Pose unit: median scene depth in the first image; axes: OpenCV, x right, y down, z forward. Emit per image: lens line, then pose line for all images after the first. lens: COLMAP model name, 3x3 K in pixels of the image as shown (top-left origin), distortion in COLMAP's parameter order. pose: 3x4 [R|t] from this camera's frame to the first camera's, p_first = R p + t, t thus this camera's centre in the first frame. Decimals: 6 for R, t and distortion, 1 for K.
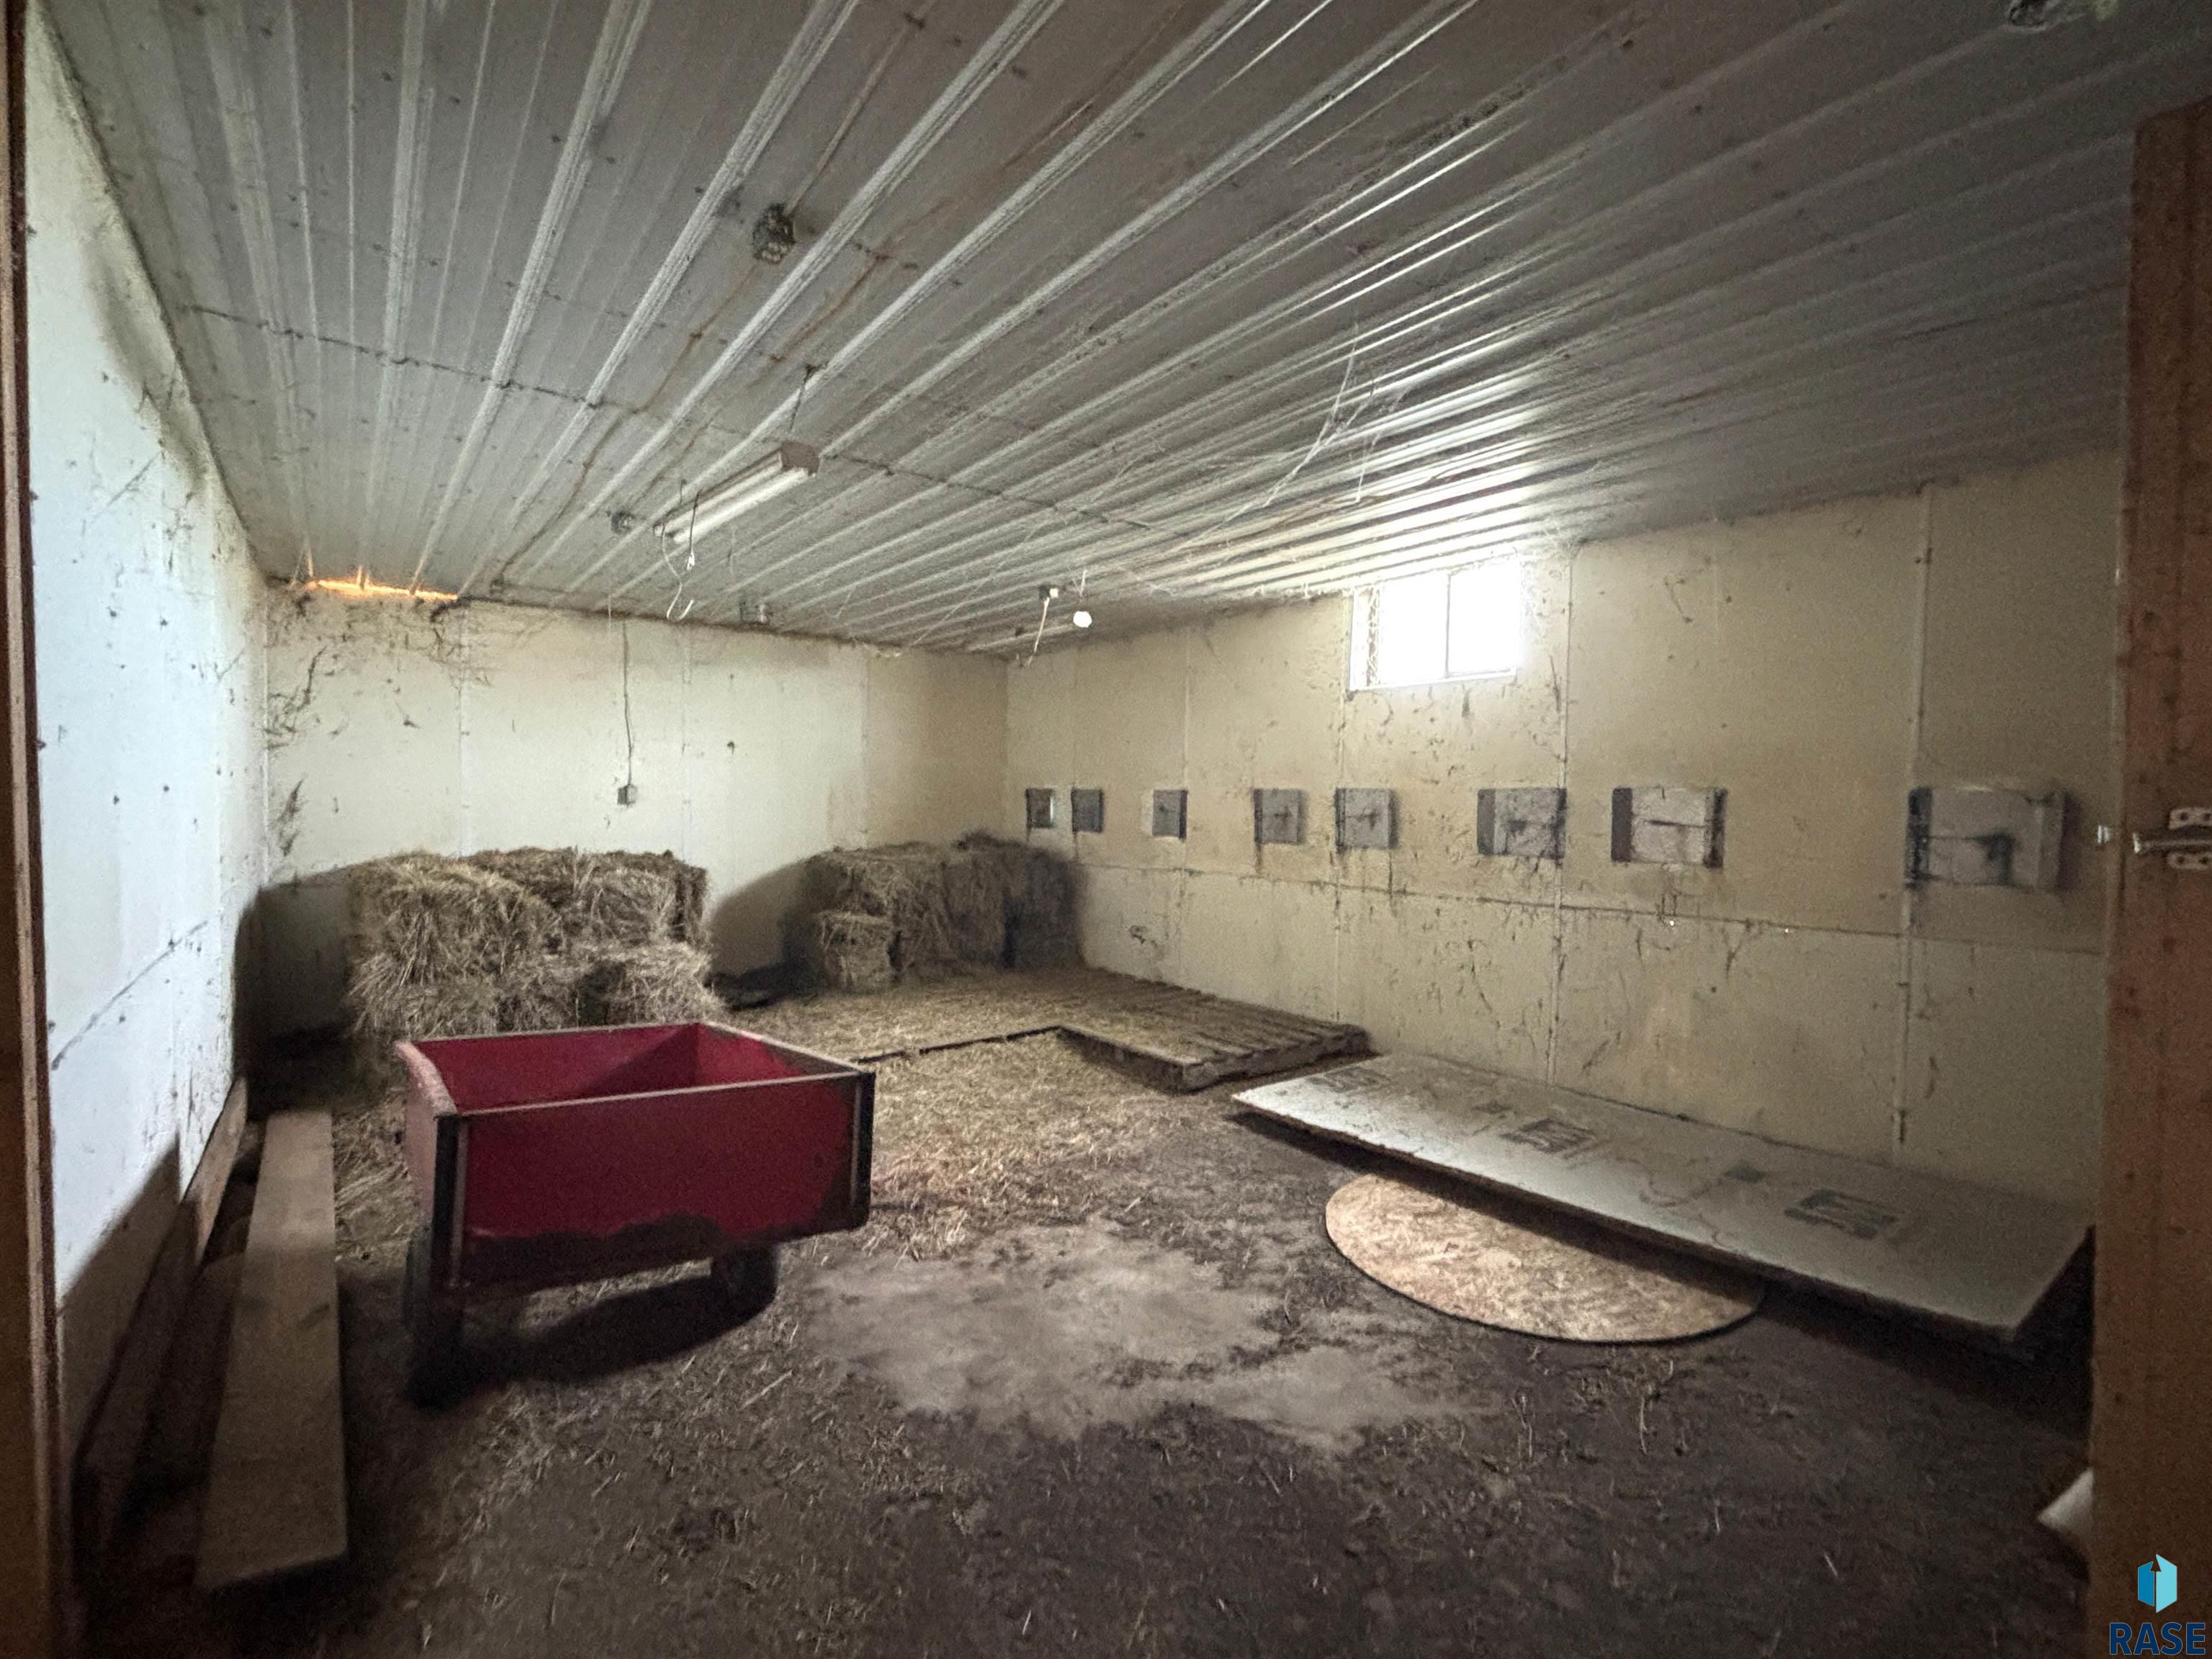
lens RADIAL K [[969.4, 0, 1100.5], [0, 969.4, 829.4], [0, 0, 1]] dist [-0.000291, -0.000004]
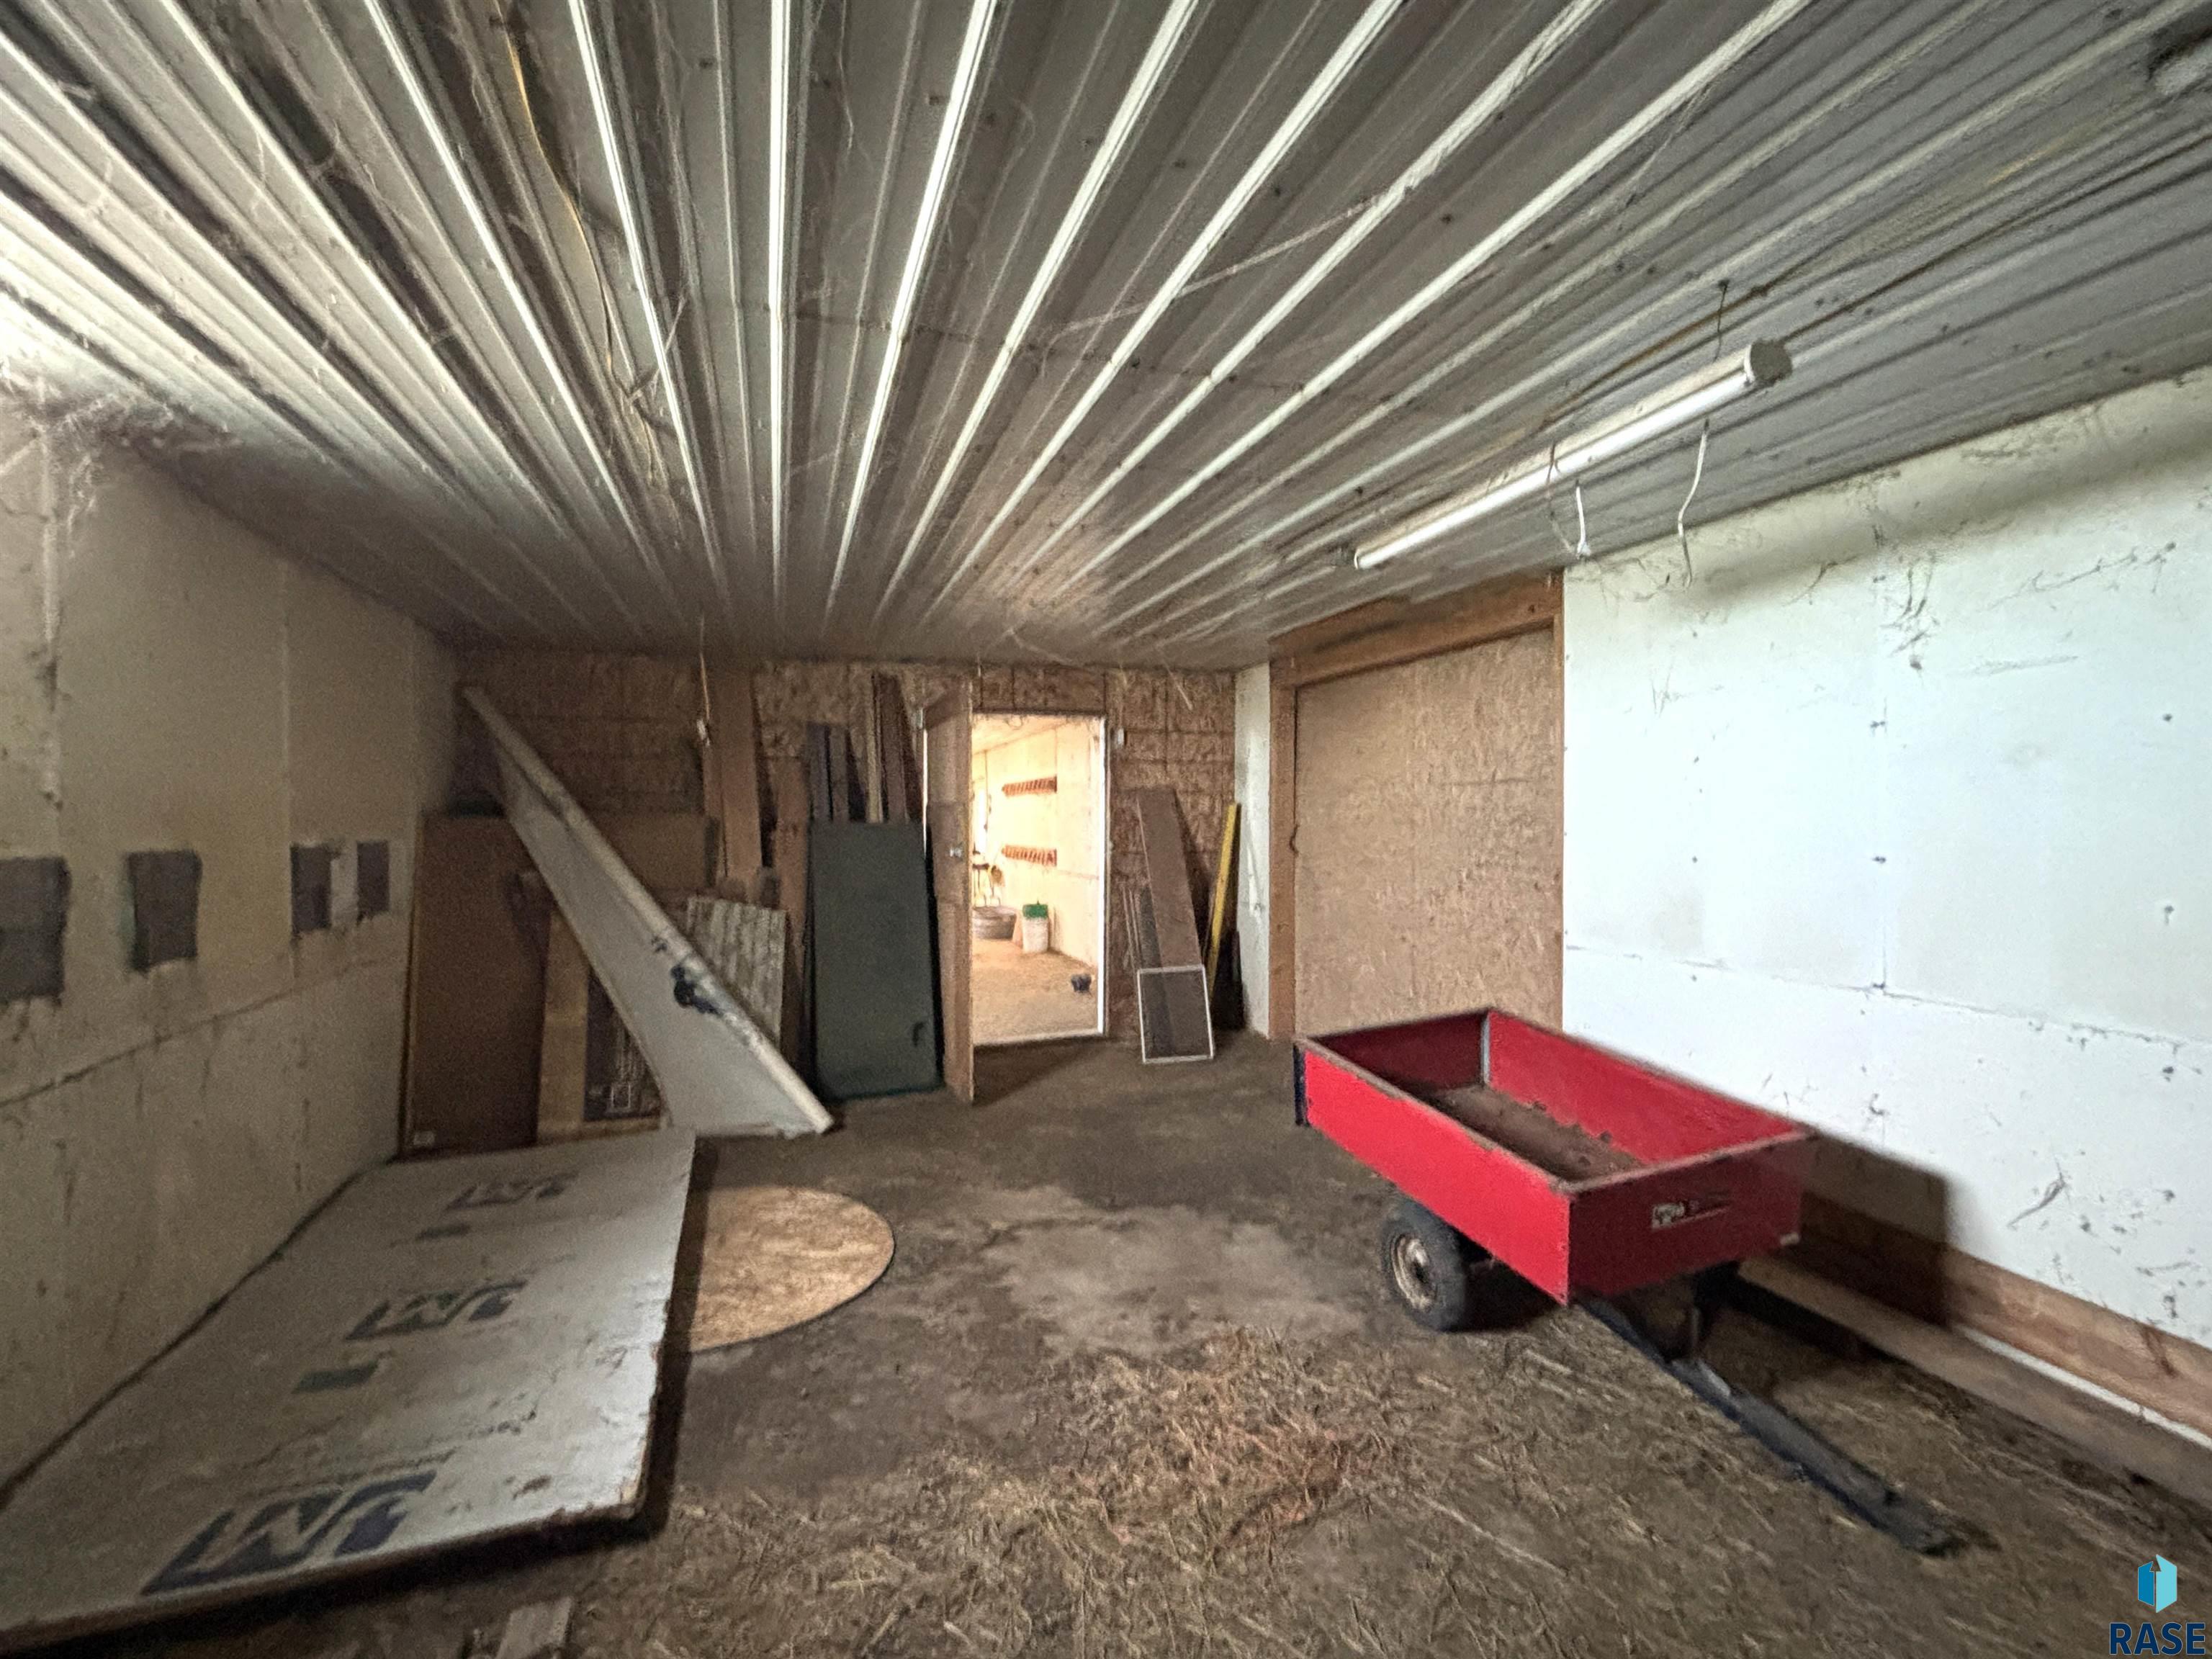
lens RADIAL K [[969.4, 0, 1105.0], [0, 969.4, 828.1], [0, 0, 1]] dist [-0.000291, -0.000004]
pose [[-0.944308, -0.002546, 0.329052, -0.365582], [0.010267, 0.999255, 0.037197, -0.110807], [-0.328902, 0.038504, -0.943579, 2.019541]]
